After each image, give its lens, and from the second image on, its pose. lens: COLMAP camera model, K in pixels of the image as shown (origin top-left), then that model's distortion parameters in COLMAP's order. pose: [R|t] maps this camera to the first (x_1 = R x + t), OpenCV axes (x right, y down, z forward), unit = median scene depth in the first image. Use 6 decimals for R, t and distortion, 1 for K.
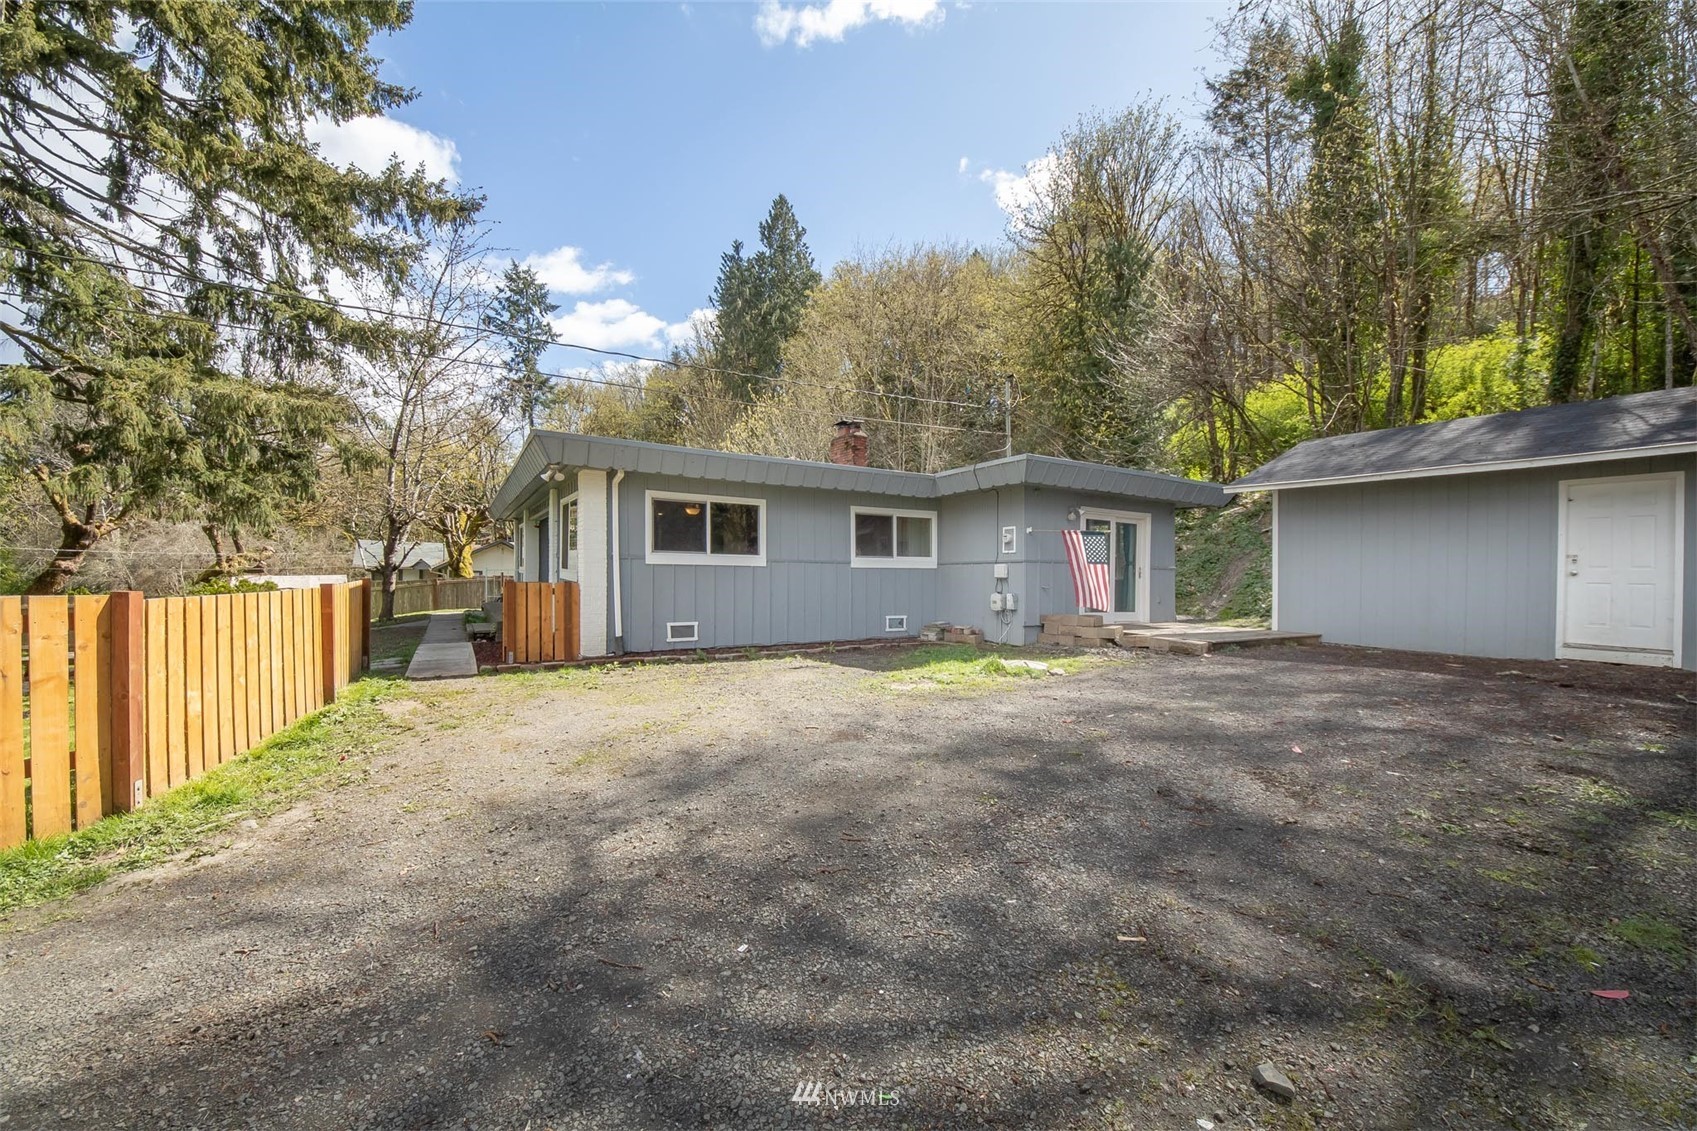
lens RADIAL K [[610.5, 0, 848.5], [0, 610.5, 565.5], [0, 0, 1]] dist [-0.000235, -0.000088]
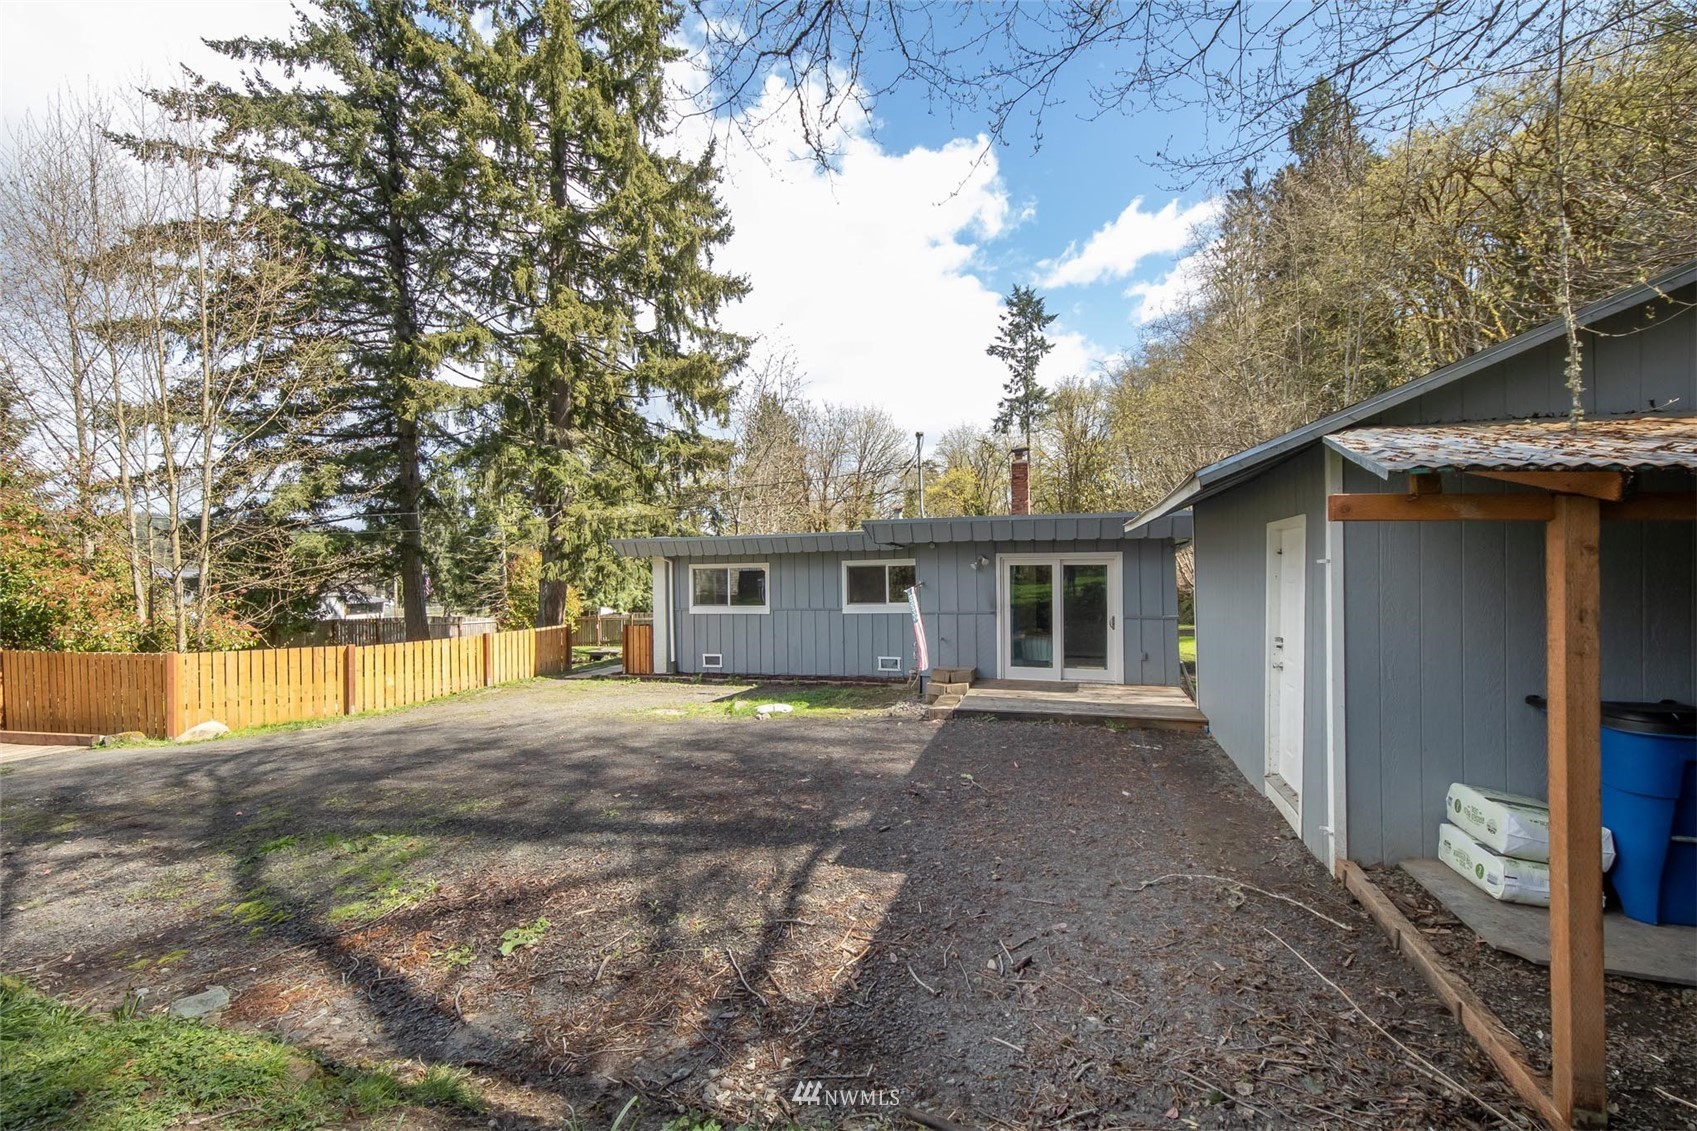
lens RADIAL K [[648.9, 0, 848.5], [0, 648.9, 565.5], [0, 0, 1]] dist [0.022130, -0.006283]
pose [[0.696470, -0.037885, -0.716586, 0.863960], [0.033034, 0.999239, -0.020722, -0.060203], [0.716826, -0.009239, 0.697191, 0.133332]]
